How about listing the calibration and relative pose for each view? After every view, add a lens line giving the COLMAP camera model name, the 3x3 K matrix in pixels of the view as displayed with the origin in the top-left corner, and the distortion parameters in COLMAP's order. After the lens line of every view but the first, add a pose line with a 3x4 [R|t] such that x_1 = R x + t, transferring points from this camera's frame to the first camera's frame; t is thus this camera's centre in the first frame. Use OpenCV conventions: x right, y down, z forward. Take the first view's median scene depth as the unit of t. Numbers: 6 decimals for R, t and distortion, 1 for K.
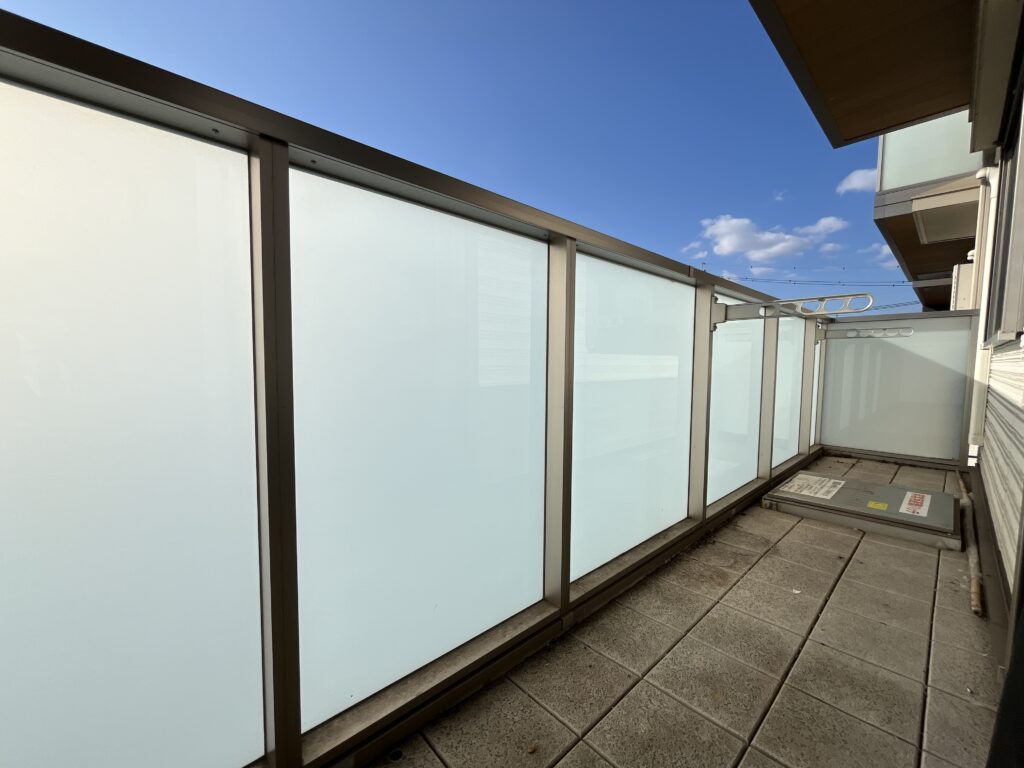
lens RADIAL K [[411.7, 0, 518.1], [0, 411.7, 385.7], [0, 0, 1]] dist [-0.007276, 0.000715]
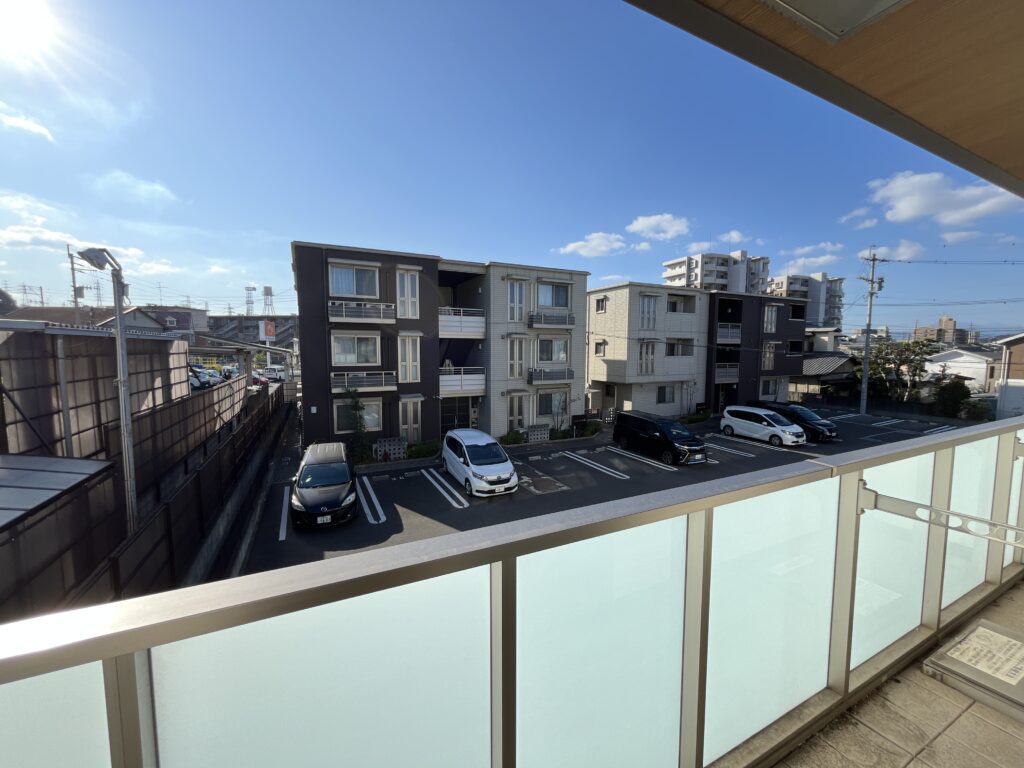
lens RADIAL K [[411.7, 0, 510.6], [0, 411.7, 383.1], [0, 0, 1]] dist [-0.007276, 0.000715]
pose [[0.956702, 0.004698, -0.291032, -0.037640], [0.001846, 0.999752, 0.022208, -0.386785], [0.291064, -0.021784, 0.956455, -0.149982]]
